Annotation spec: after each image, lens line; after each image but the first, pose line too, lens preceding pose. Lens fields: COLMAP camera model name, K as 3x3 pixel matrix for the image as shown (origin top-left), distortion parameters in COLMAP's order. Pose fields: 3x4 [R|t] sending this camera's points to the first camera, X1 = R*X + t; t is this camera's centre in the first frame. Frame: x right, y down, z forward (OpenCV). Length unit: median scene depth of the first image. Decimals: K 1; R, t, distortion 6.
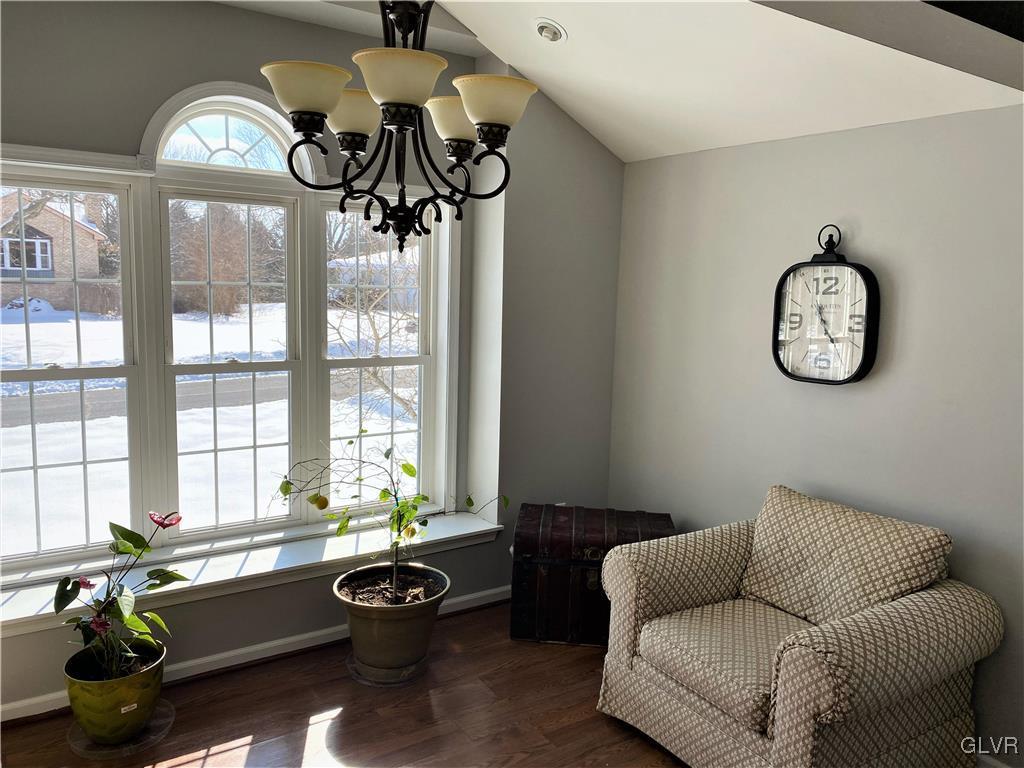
lens RADIAL K [[788.2, 0, 517.9], [0, 788.2, 384.5], [0, 0, 1]] dist [0.012136, 0.002708]
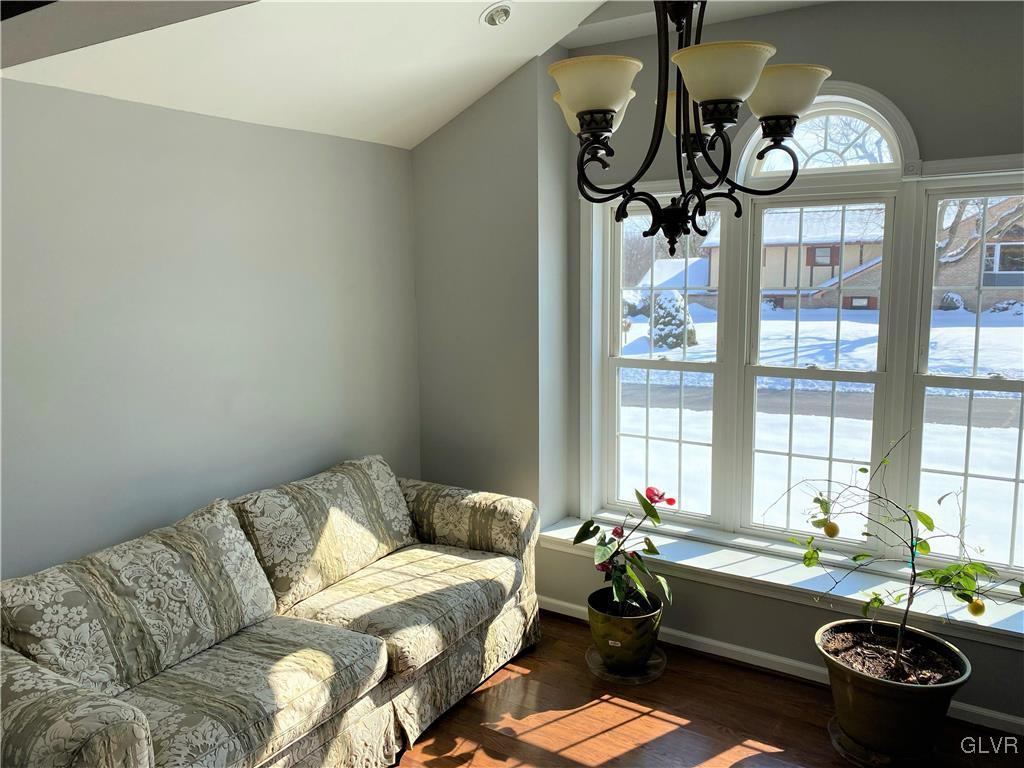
lens RADIAL K [[788.2, 0, 486.9], [0, 788.2, 374.1], [0, 0, 1]] dist [0.012136, 0.002708]
pose [[0.384457, 0.088607, -0.918880, 0.418484], [-0.108024, 0.992863, 0.050544, -0.029581], [0.916801, 0.079829, 0.391285, 0.272427]]
